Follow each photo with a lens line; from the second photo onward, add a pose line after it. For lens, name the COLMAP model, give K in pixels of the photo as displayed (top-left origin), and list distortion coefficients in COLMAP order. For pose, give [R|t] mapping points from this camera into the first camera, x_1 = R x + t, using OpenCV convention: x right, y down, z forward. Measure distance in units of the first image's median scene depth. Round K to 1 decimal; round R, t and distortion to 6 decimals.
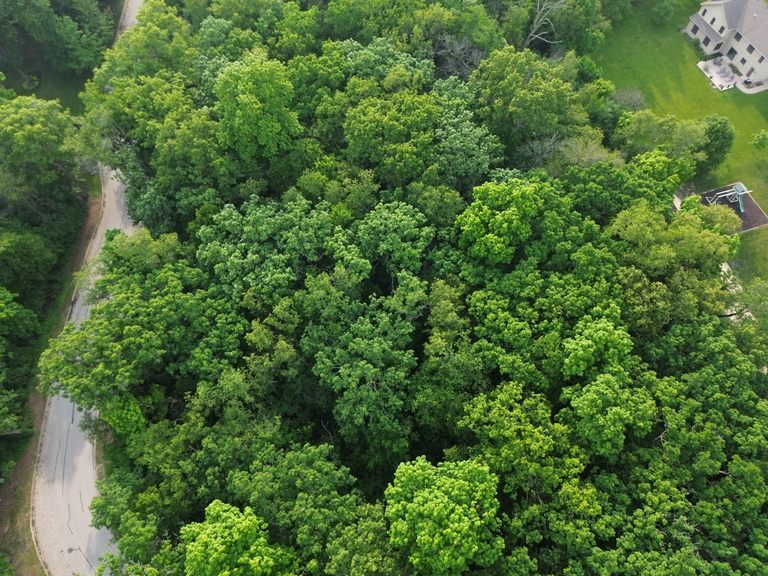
lens RADIAL K [[542.9, 0, 384.0], [0, 542.9, 288.0], [0, 0, 1]] dist [0.011583, 0.002771]
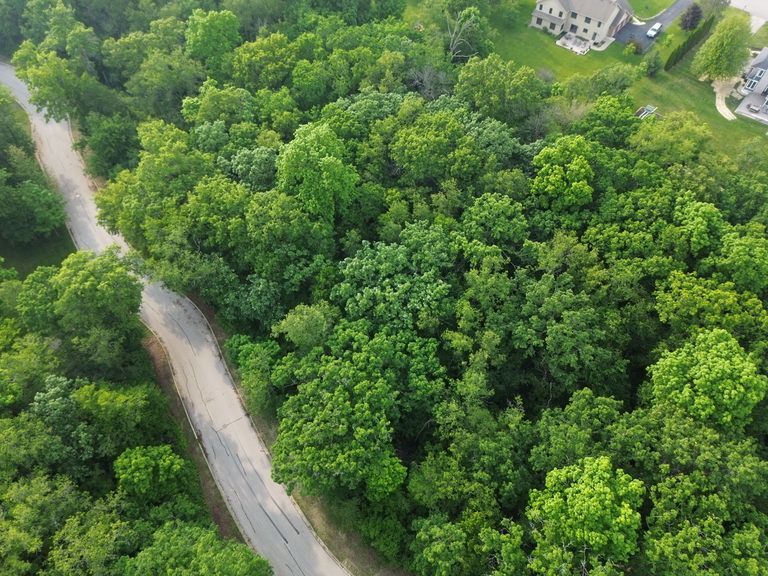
lens RADIAL K [[530.5, 0, 384.0], [0, 530.5, 288.0], [0, 0, 1]] dist [0.066874, -0.072873]
pose [[0.862202, -0.411284, 0.295726, -0.580602], [0.447194, 0.892219, -0.062952, -0.005225], [-0.237962, 0.186524, 0.953196, 0.017701]]
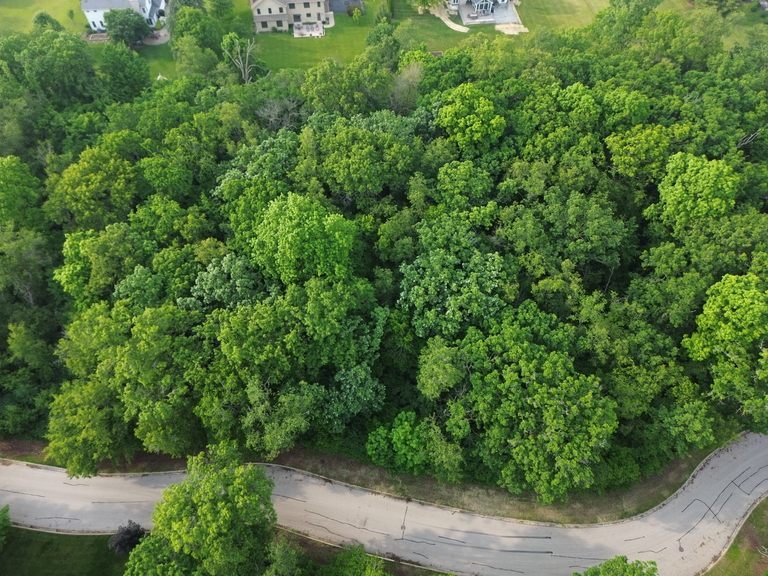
lens RADIAL K [[530.5, 0, 384.0], [0, 530.5, 288.0], [0, 0, 1]] dist [0.066874, -0.072873]
pose [[0.228218, -0.790091, 0.568922, -0.887240], [0.860415, 0.437131, 0.261919, -0.467020], [-0.455633, 0.429734, 0.779568, 0.262170]]
